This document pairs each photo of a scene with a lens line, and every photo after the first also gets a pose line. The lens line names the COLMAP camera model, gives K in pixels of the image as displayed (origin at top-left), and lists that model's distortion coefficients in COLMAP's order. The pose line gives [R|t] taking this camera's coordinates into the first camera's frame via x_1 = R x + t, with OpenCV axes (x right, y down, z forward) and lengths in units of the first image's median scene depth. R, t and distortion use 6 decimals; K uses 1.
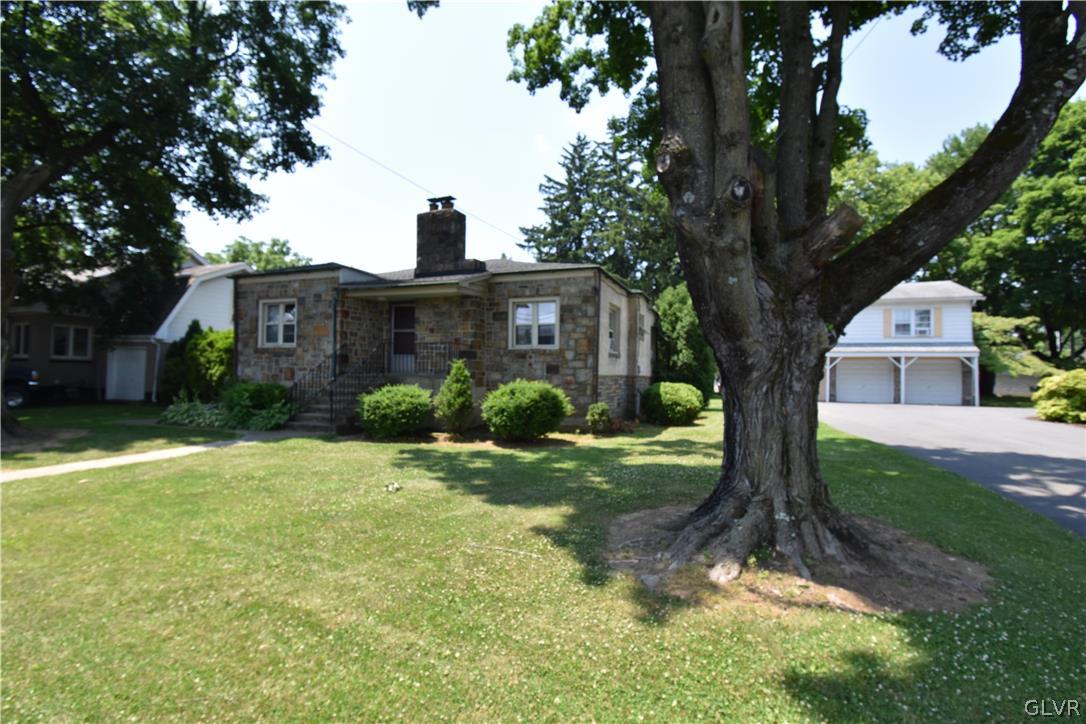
lens RADIAL K [[491.9, 0, 543.0], [0, 491.9, 362.0], [0, 0, 1]] dist [0.015557, -0.019351]
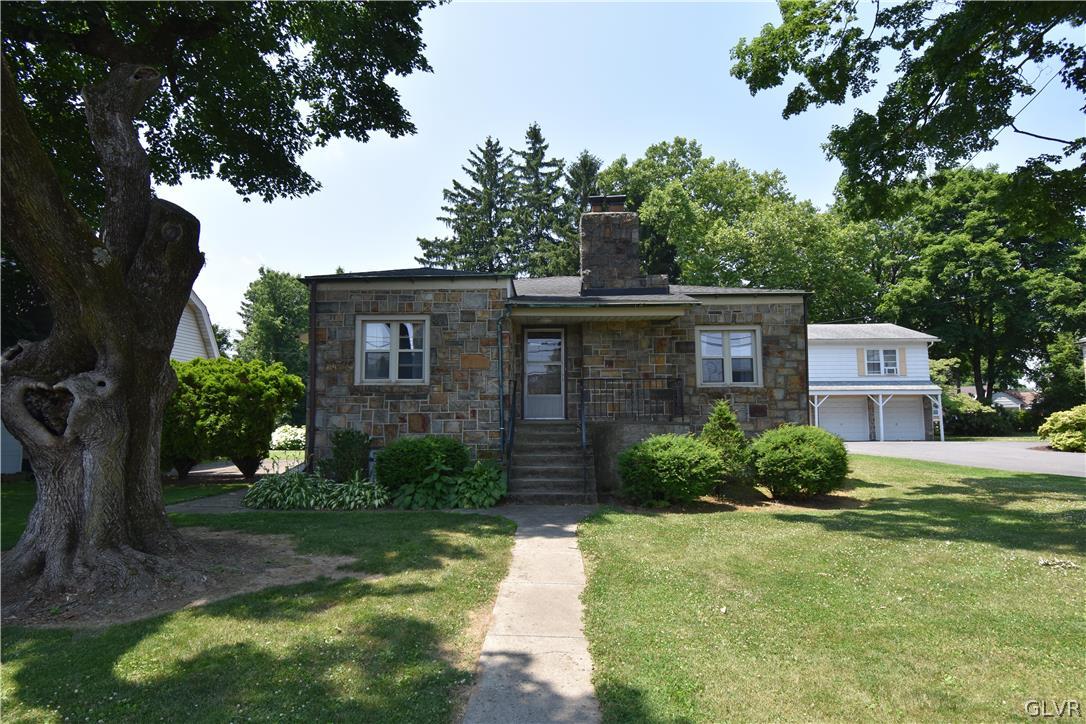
lens RADIAL K [[579.0, 0, 543.0], [0, 579.0, 362.0], [0, 0, 1]] dist [-0.004587, -0.000866]
pose [[0.944266, 0.013467, 0.328908, -0.348884], [0.010231, 0.997480, -0.070212, -0.001703], [-0.329025, 0.069664, 0.941748, 0.096483]]
